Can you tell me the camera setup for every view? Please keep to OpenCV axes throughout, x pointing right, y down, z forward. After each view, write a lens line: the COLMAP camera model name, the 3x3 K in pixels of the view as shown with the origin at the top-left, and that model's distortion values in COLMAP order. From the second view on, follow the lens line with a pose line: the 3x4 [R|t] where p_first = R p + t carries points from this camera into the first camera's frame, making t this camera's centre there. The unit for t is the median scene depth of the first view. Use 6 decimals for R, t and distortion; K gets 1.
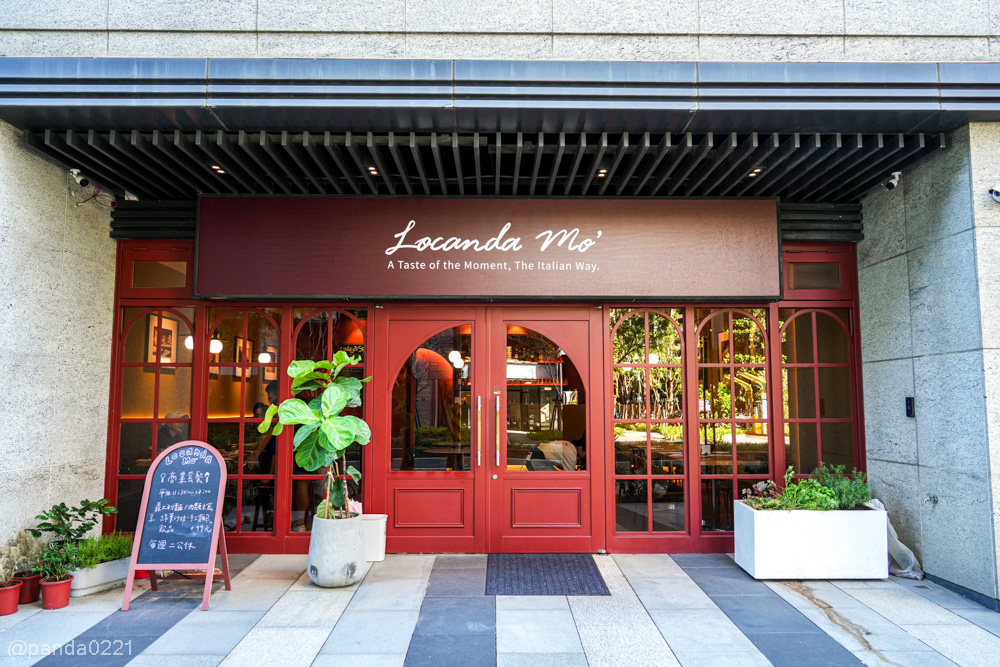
lens RADIAL K [[728.6, 0, 500.0], [0, 728.6, 335.1], [0, 0, 1]] dist [-0.008445, -0.002388]
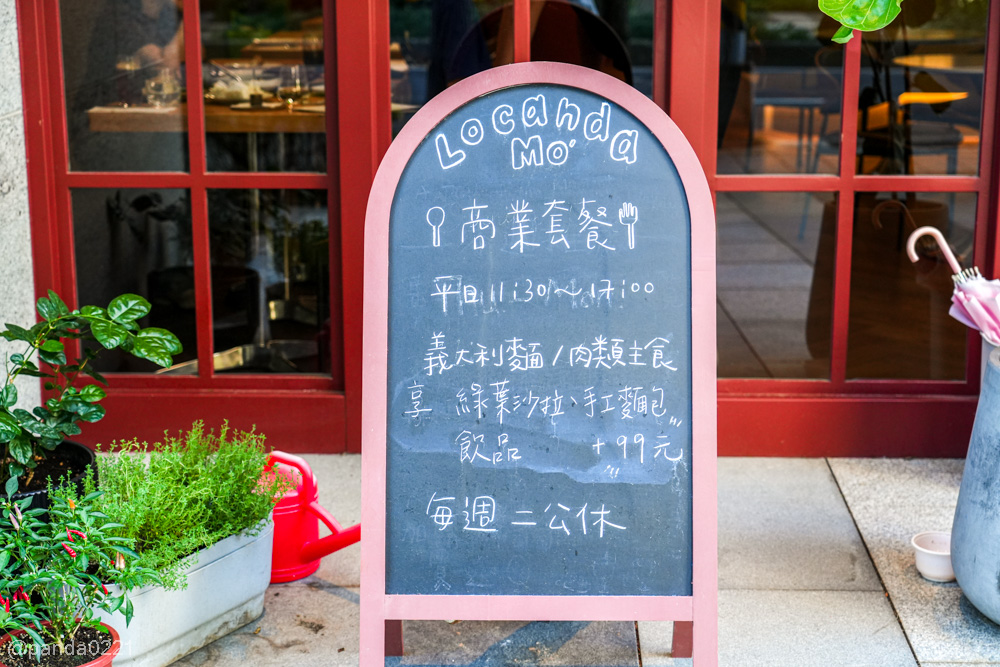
lens RADIAL K [[1756.3, 0, 500.1], [0, 1756.3, 332.5], [0, 0, 1]] dist [0.067355, 0.000000]
pose [[0.999663, 0.010229, -0.023872, -0.436703], [-0.001813, 0.944411, 0.328761, 0.047415], [0.025908, -0.328607, 0.944111, 0.477698]]
